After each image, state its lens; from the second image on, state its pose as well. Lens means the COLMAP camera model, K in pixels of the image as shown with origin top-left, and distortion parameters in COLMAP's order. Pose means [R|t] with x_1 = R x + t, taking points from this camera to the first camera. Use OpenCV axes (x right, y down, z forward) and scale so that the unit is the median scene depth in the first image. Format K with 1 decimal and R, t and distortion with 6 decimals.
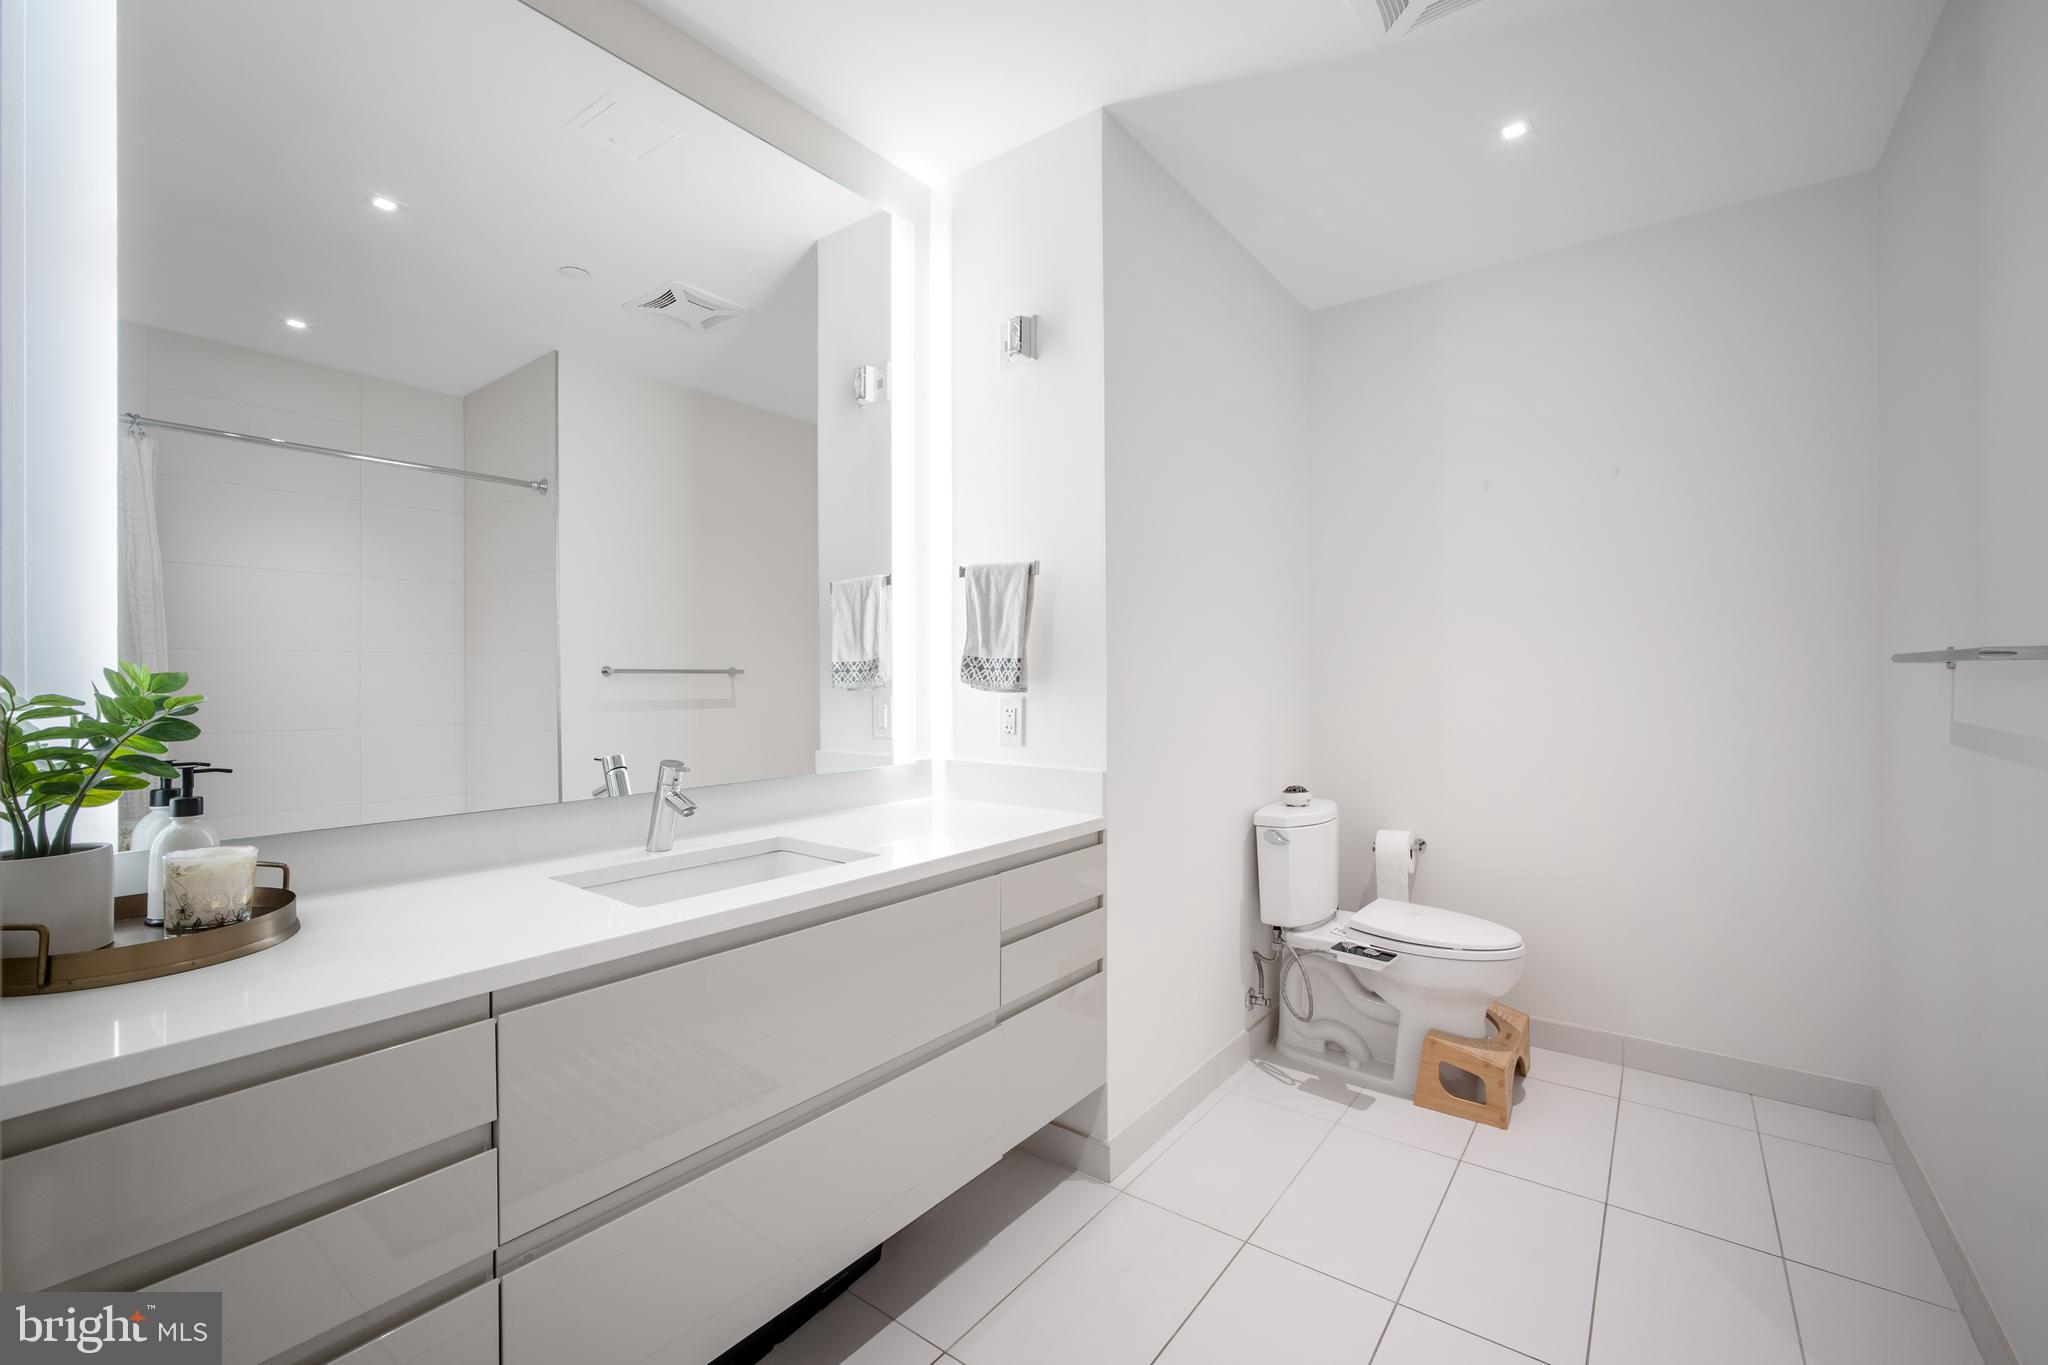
lens RADIAL K [[863.0, 0, 1018.7], [0, 863.0, 669.5], [0, 0, 1]] dist [-0.004161, 0.000580]
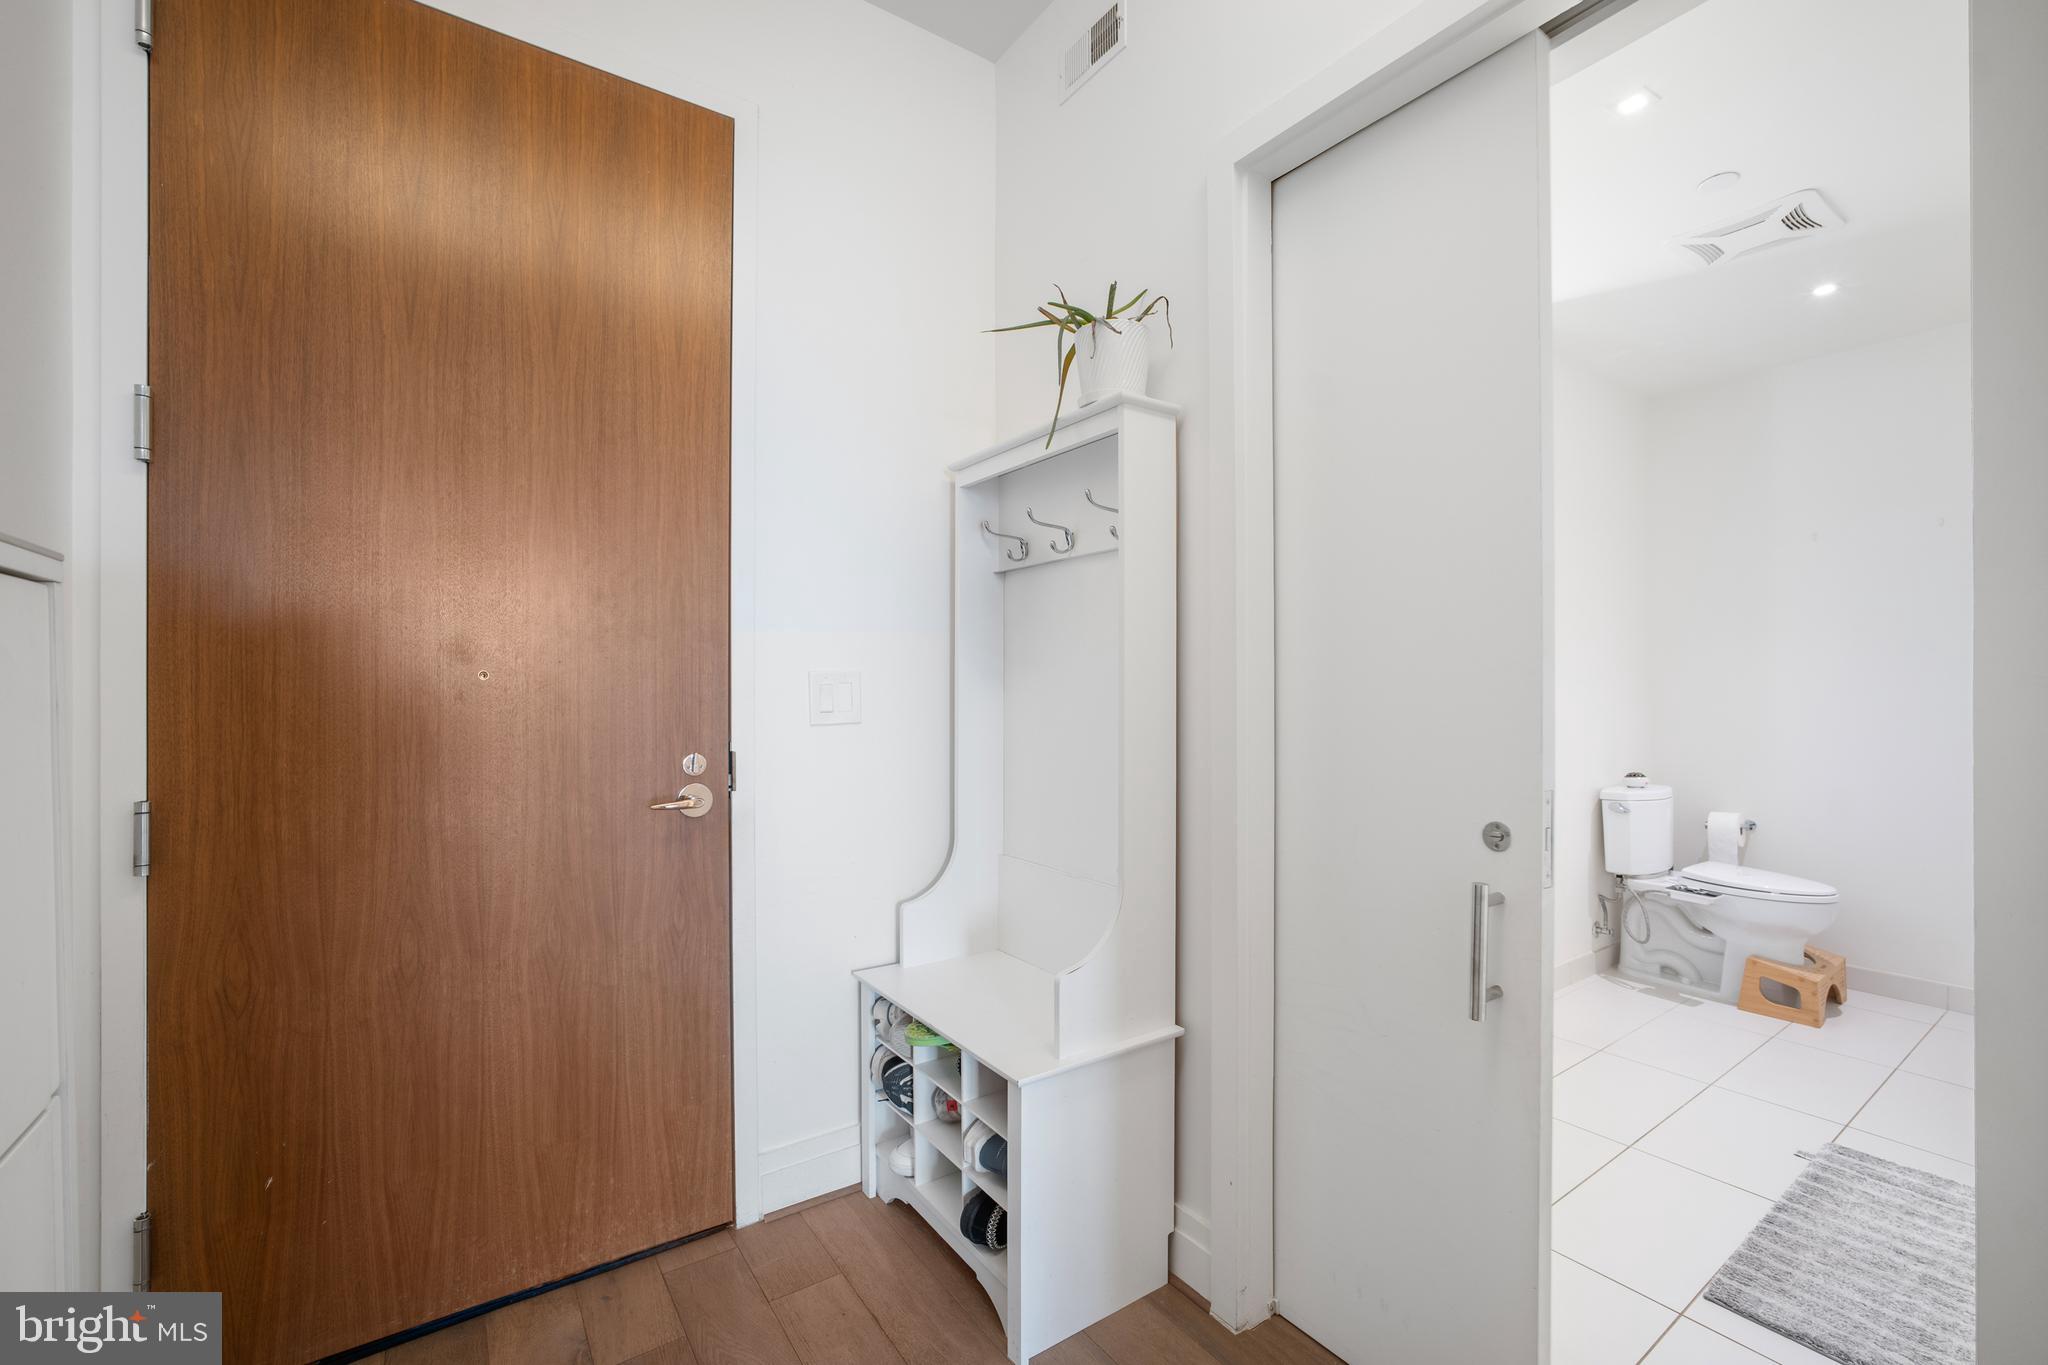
lens RADIAL K [[863.0, 0, 1030.2], [0, 863.0, 693.1], [0, 0, 1]] dist [-0.004161, 0.000580]
pose [[0.957573, 0.002166, -0.288184, -0.198306], [-0.001044, 0.999991, 0.004048, 0.009251], [0.288190, -0.003575, 0.957566, -0.562898]]
